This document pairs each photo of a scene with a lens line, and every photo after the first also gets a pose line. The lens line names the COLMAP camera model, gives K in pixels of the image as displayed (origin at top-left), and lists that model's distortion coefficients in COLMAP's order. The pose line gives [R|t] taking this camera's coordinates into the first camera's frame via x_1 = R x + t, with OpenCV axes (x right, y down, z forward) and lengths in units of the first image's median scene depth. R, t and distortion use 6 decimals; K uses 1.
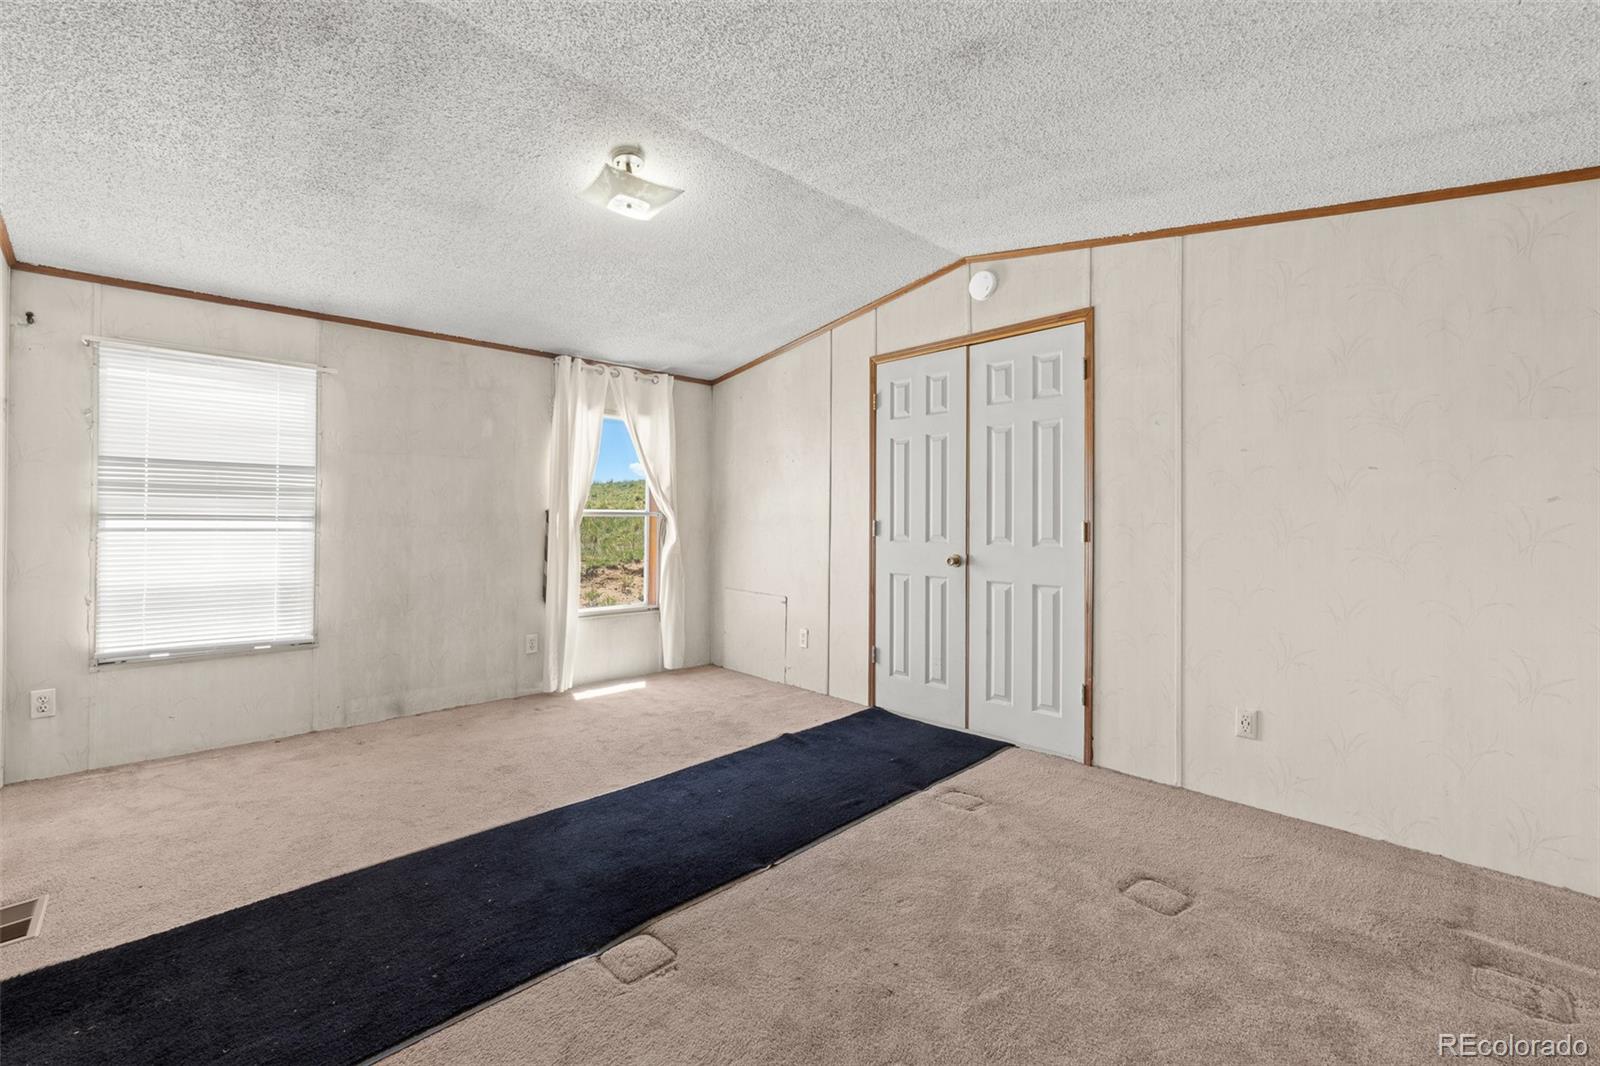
lens RADIAL K [[681.4, 0, 805.2], [0, 681.4, 515.9], [0, 0, 1]] dist [-0.004095, -0.000365]
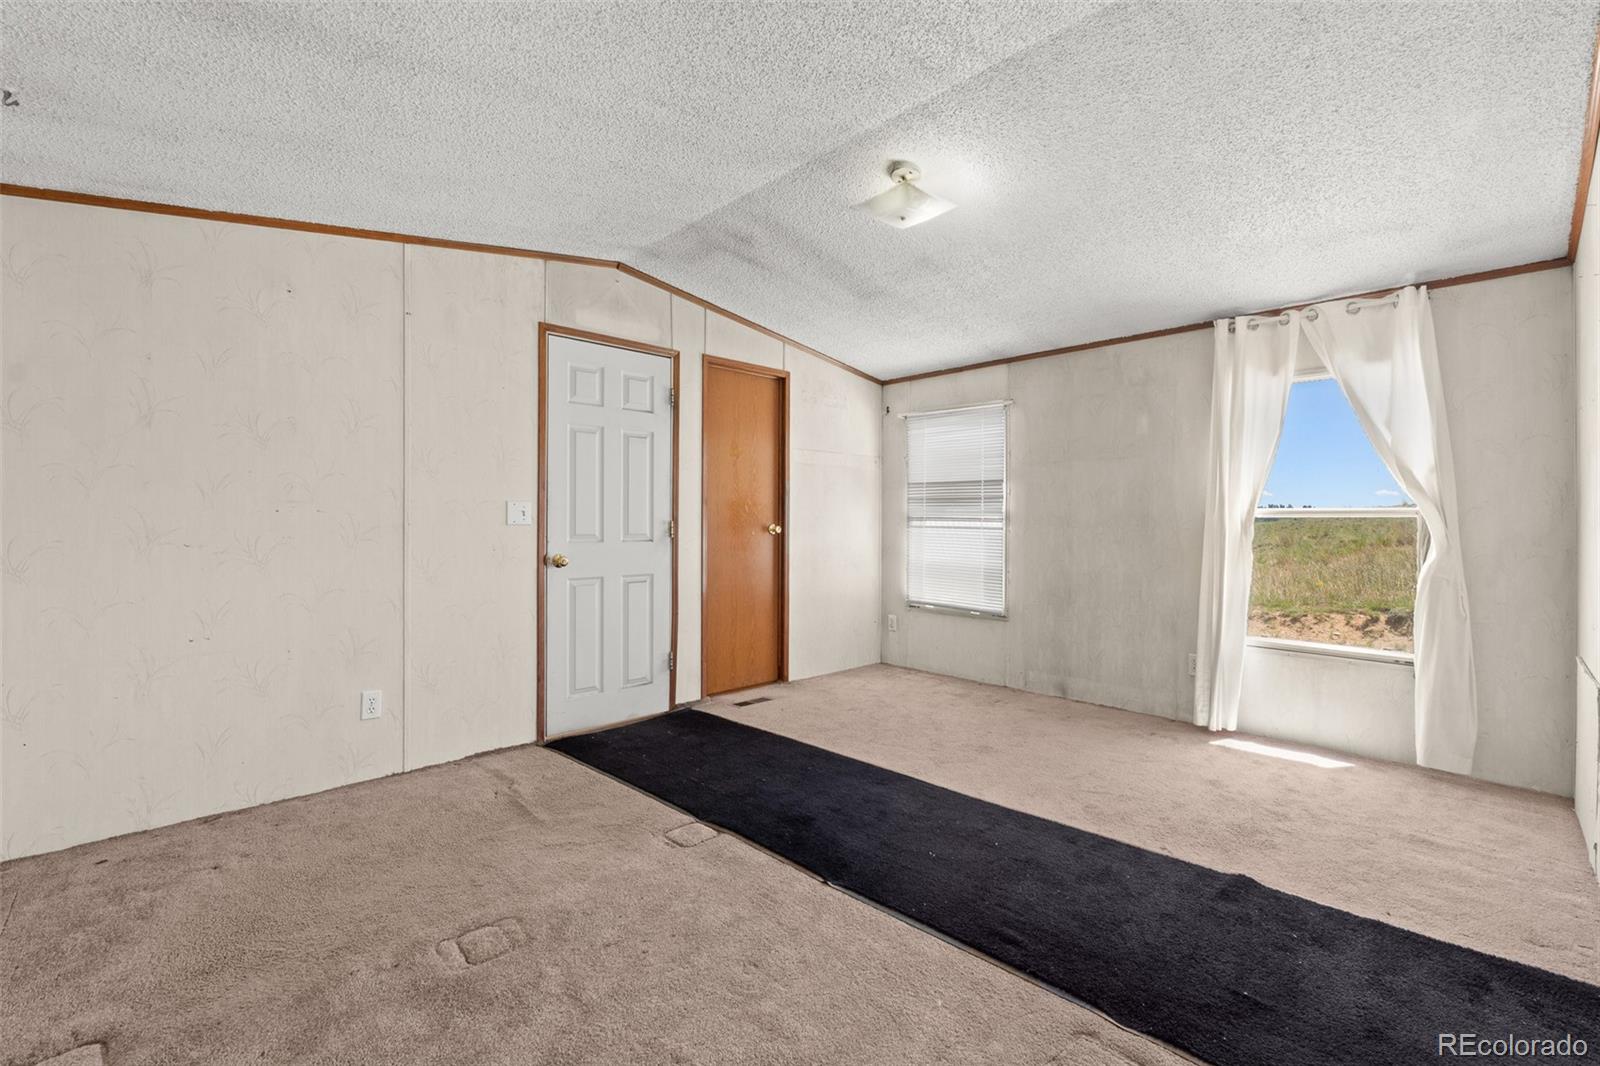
lens RADIAL K [[692.2, 0, 800.0], [0, 692.2, 517.4], [0, 0, 1]] dist [-0.002190, -0.000271]
pose [[0.004577, -0.007922, -0.999958, 0.577697], [0.000550, 0.999968, -0.007920, 0.009419], [0.999989, -0.000514, 0.004581, 0.605867]]
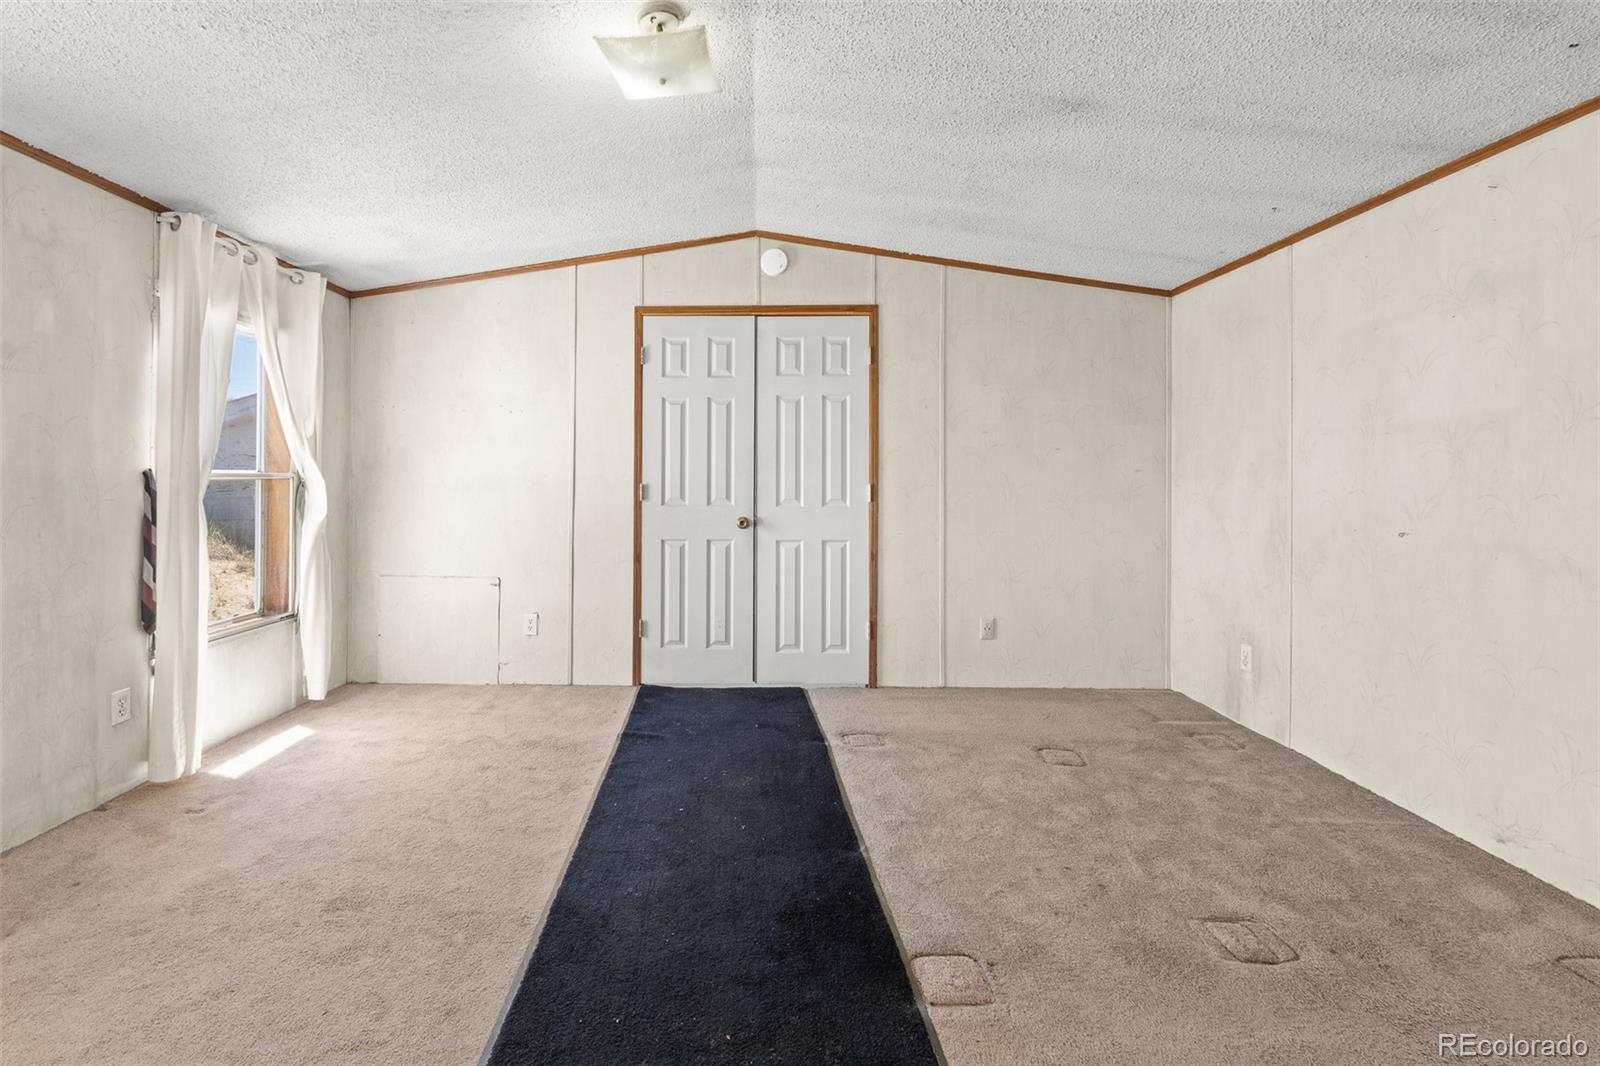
lens RADIAL K [[689.9, 0, 744.7], [0, 689.9, 475.8], [0, 0, 1]] dist [-0.003026, -0.000389]
pose [[0.704631, -0.000975, 0.709573, -0.540896], [-0.002487, 0.999990, 0.003844, -0.009750], [-0.709569, -0.004473, 0.704621, 0.276851]]
